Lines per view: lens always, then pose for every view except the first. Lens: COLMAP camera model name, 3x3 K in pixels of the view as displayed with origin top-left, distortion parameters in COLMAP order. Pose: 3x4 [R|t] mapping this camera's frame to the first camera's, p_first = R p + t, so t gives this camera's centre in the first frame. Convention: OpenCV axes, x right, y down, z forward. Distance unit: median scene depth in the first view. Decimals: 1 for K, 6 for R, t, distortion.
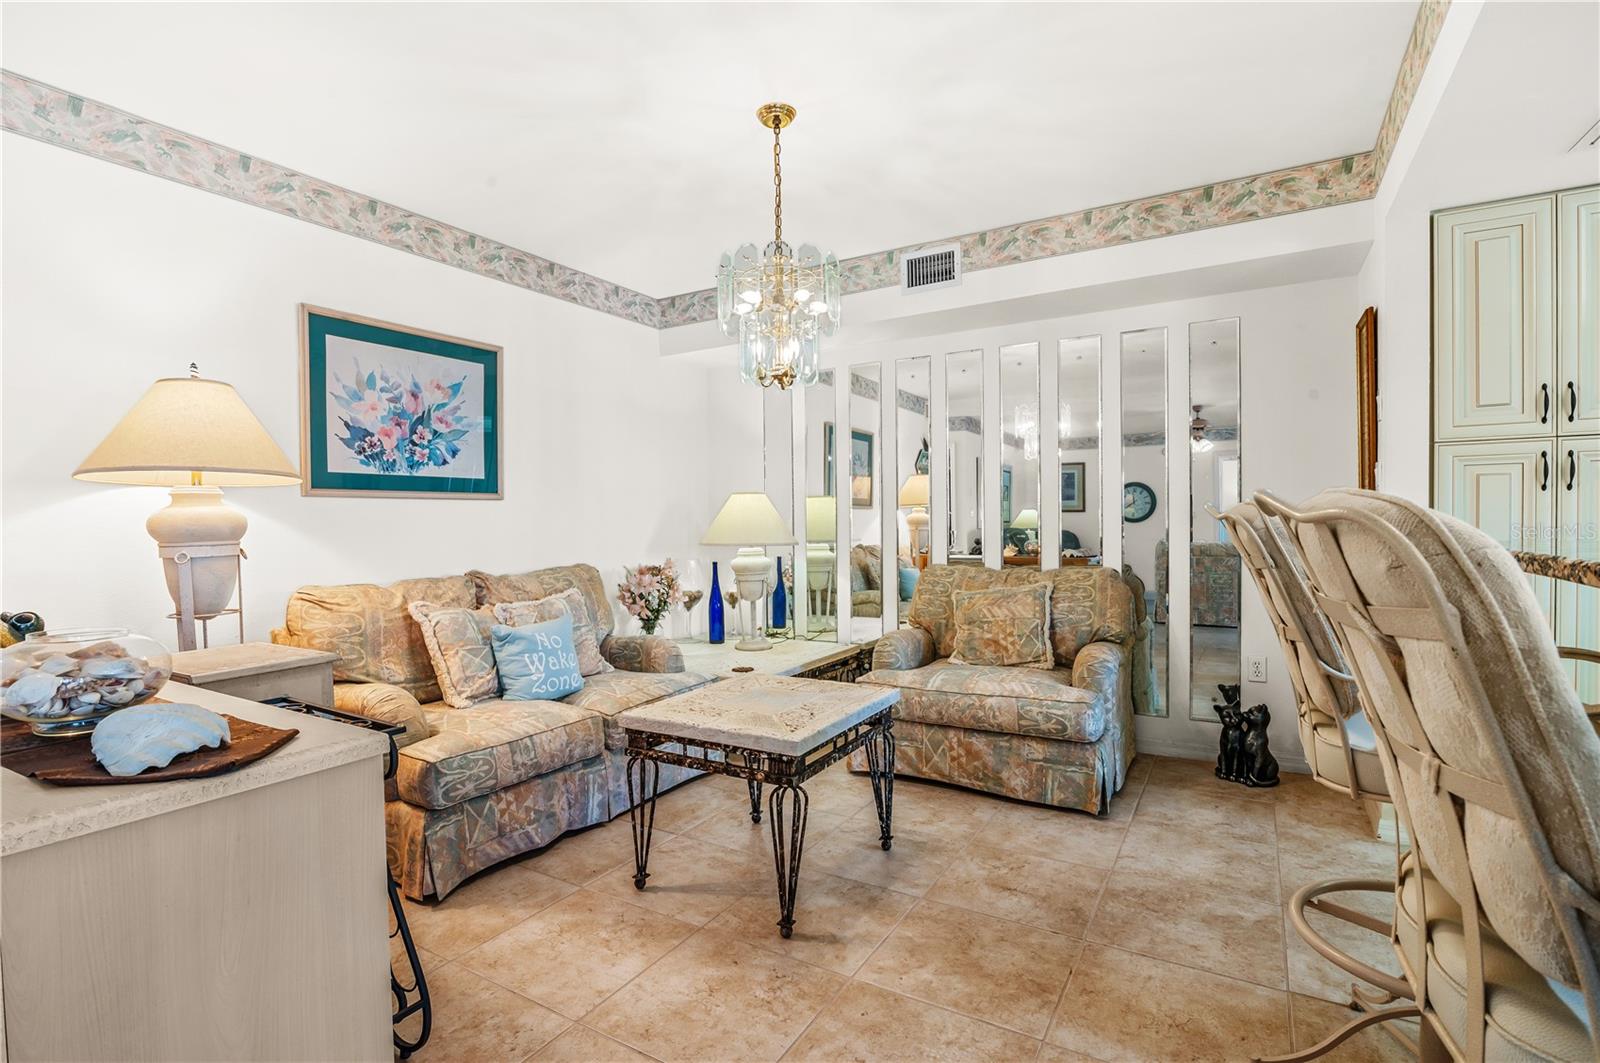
lens RADIAL K [[748.6, 0, 789.4], [0, 748.6, 538.9], [0, 0, 1]] dist [-0.023427, 0.000141]
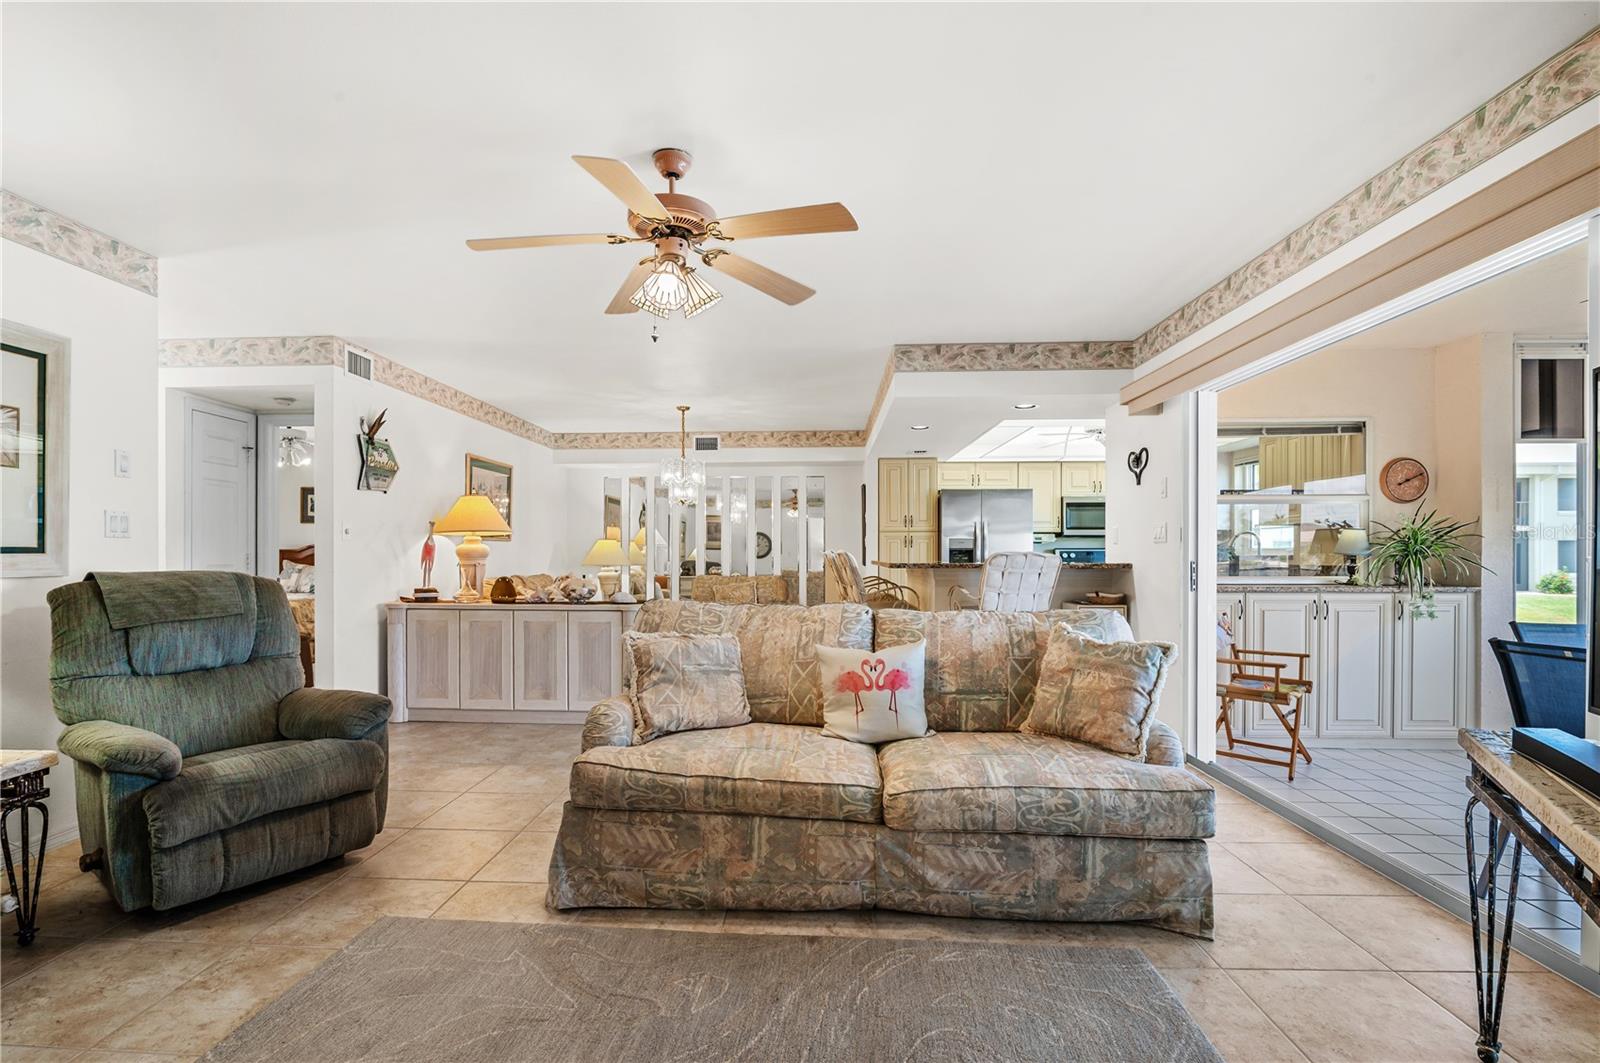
lens RADIAL K [[748.6, 0, 789.4], [0, 748.6, 538.9], [0, 0, 1]] dist [-0.023427, 0.000141]
pose [[0.876980, 0.025148, 0.479869, -0.772596], [-0.001865, 0.998800, -0.048935, 0.044322], [-0.480524, 0.042020, 0.875975, -1.259859]]
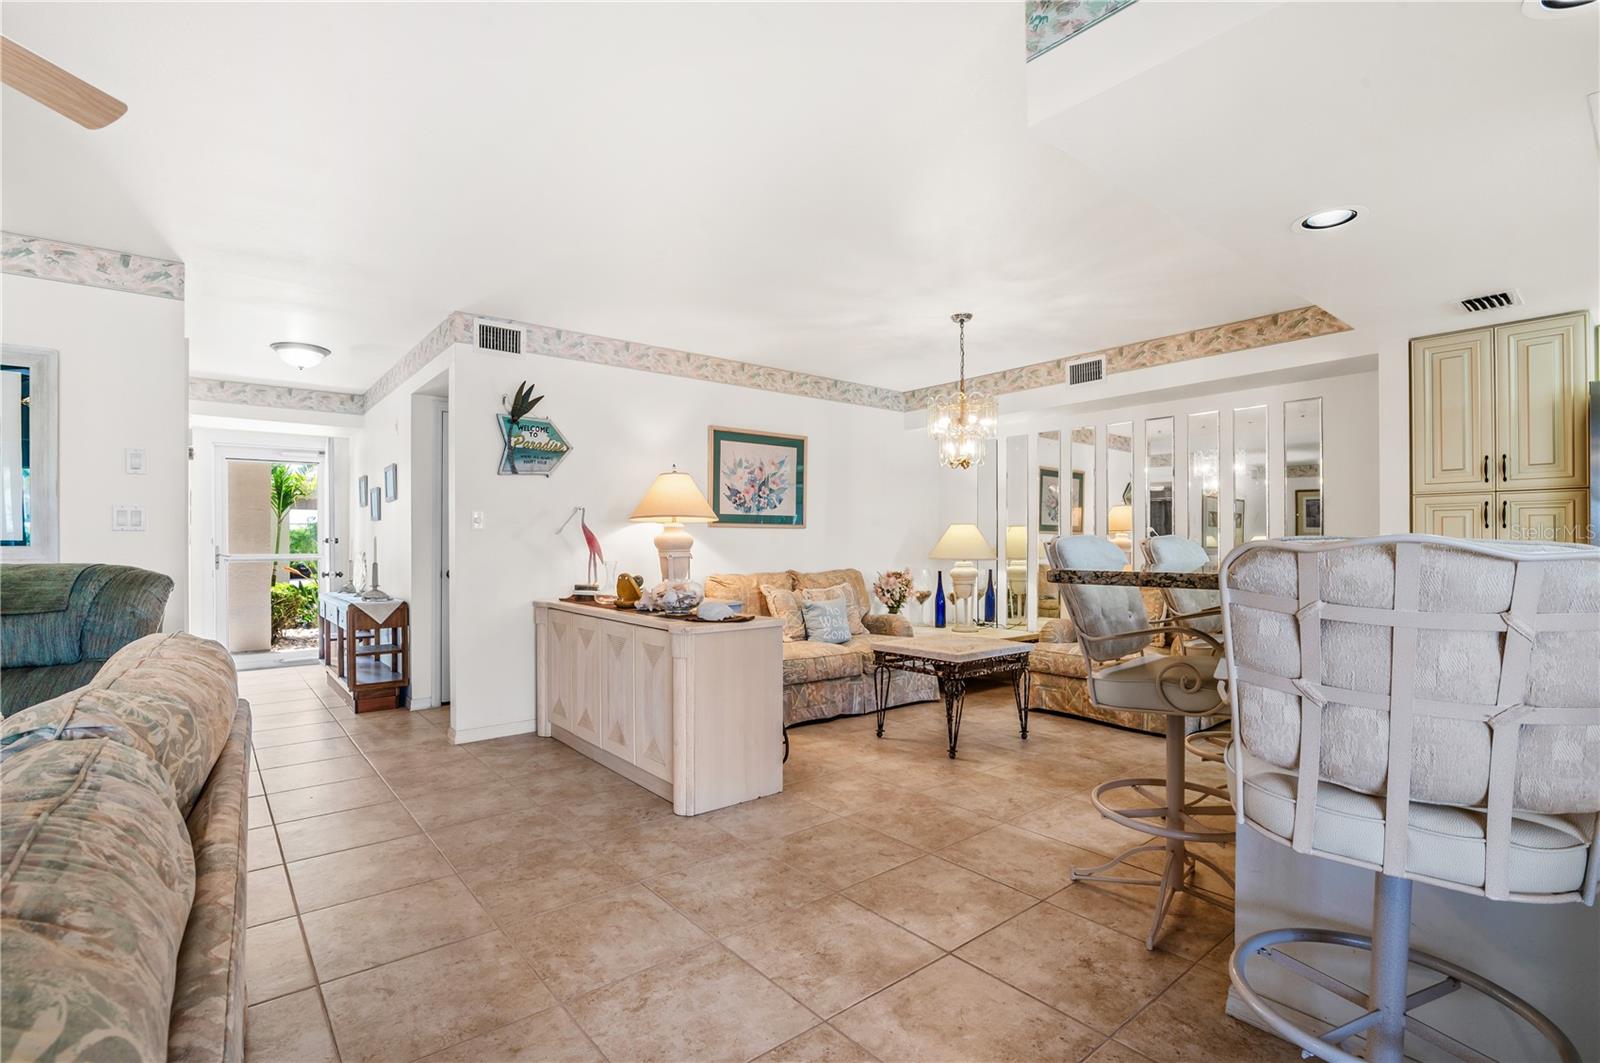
lens RADIAL K [[748.6, 0, 789.4], [0, 748.6, 538.9], [0, 0, 1]] dist [-0.023427, 0.000141]
pose [[0.940730, 0.010333, -0.338999, 0.160602], [-0.020149, 0.999473, -0.025449, 0.015191], [0.338557, 0.030771, 0.940443, -0.634175]]
